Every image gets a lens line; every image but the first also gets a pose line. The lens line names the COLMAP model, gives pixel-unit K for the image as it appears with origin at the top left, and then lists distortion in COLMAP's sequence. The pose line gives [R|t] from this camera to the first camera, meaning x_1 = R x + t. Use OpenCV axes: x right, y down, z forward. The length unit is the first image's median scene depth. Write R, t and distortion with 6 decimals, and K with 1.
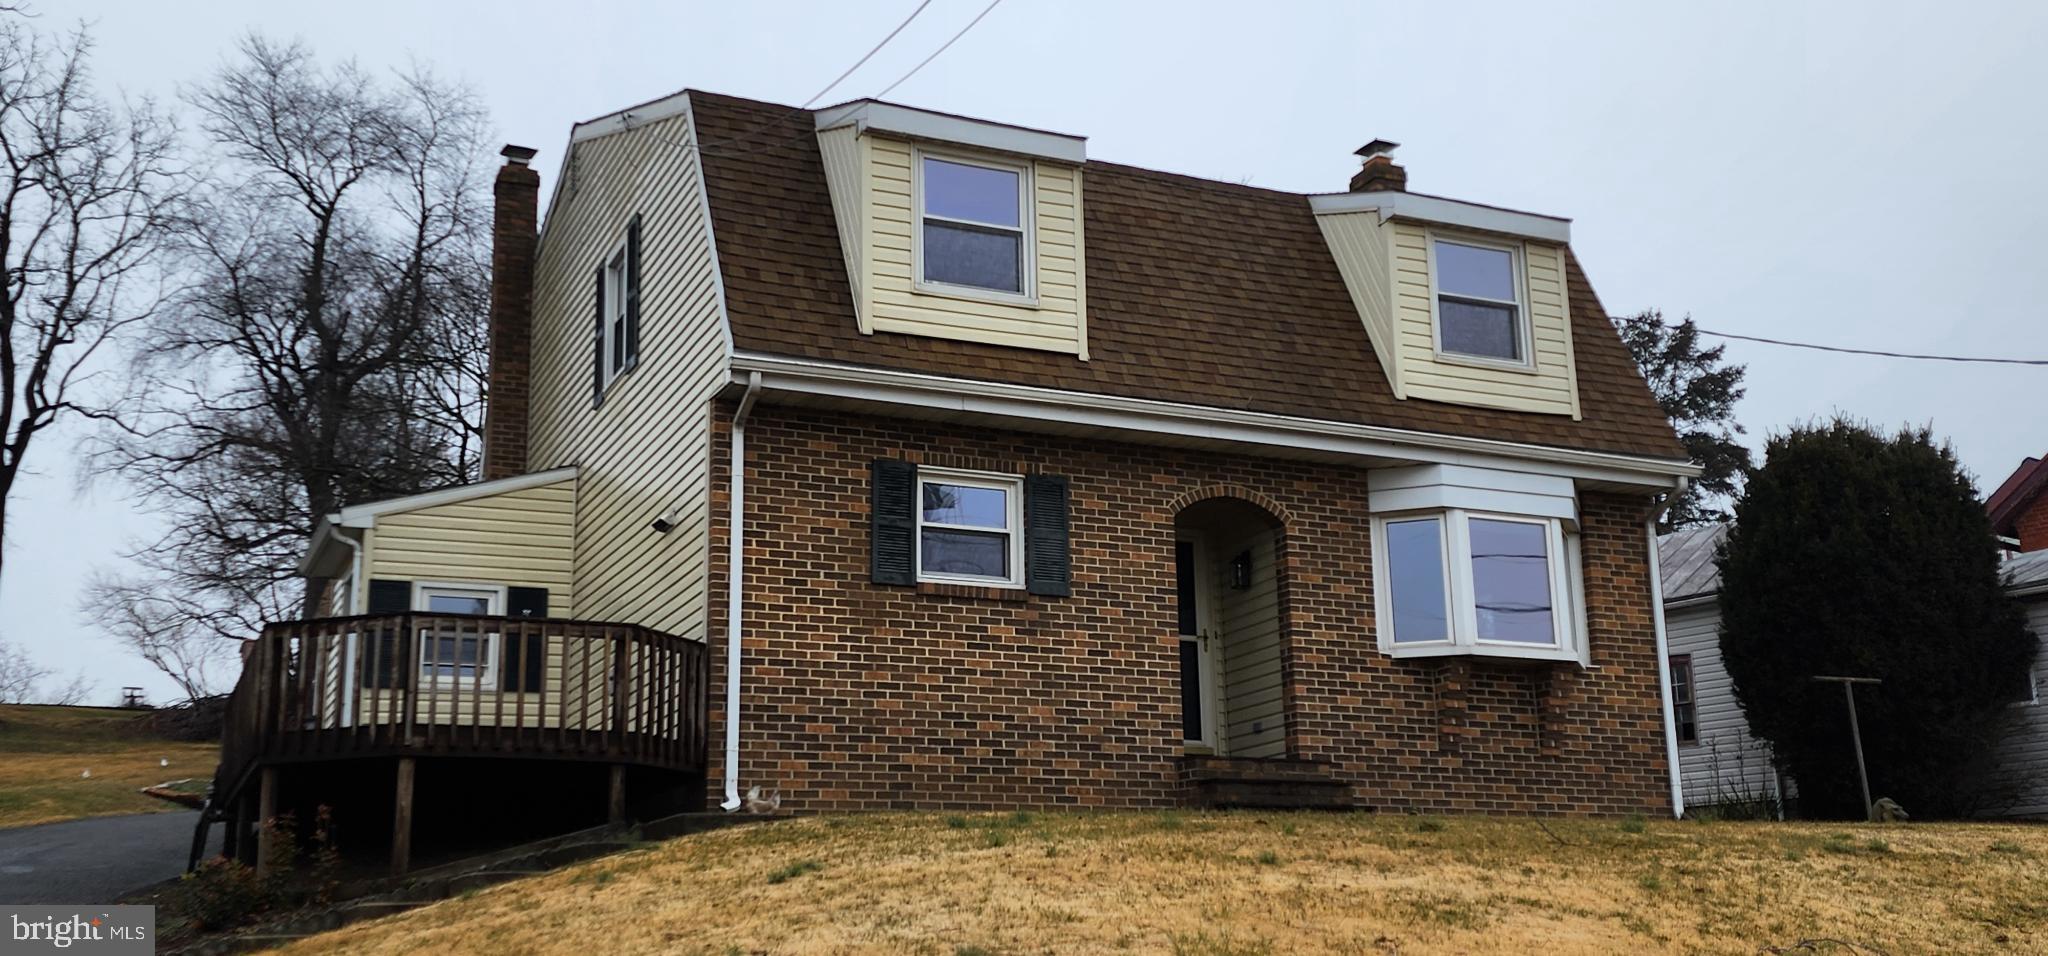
lens RADIAL K [[2052.1, 0, 1023.9], [0, 2052.1, 394.9], [0, 0, 1]] dist [0.420150, 0.003055]
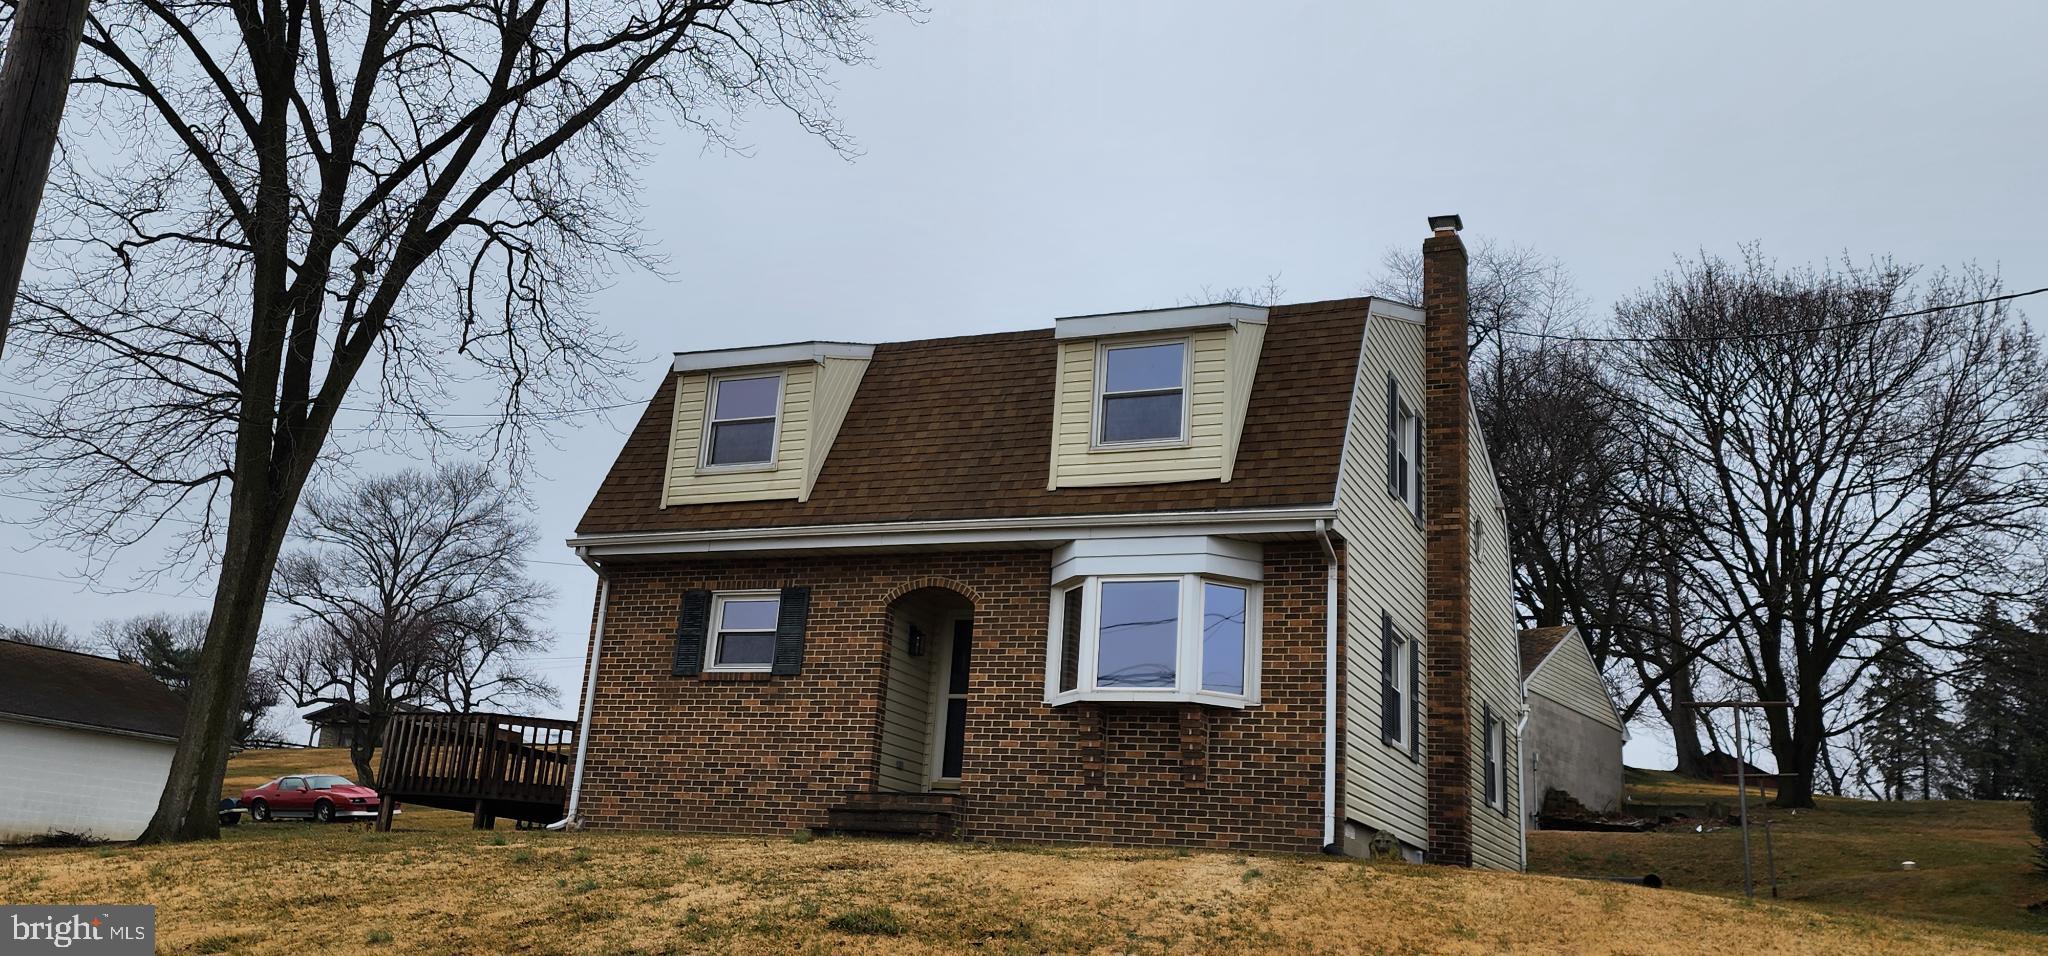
lens RADIAL K [[1421.2, 0, 1024.0], [0, 1421.2, 478.0], [0, 0, 1]] dist [0.308601, -0.000569]
pose [[0.643951, -0.159307, -0.748297, 0.807500], [0.113849, 0.987144, -0.112182, 0.088297], [0.756548, -0.012953, 0.653810, 0.463540]]
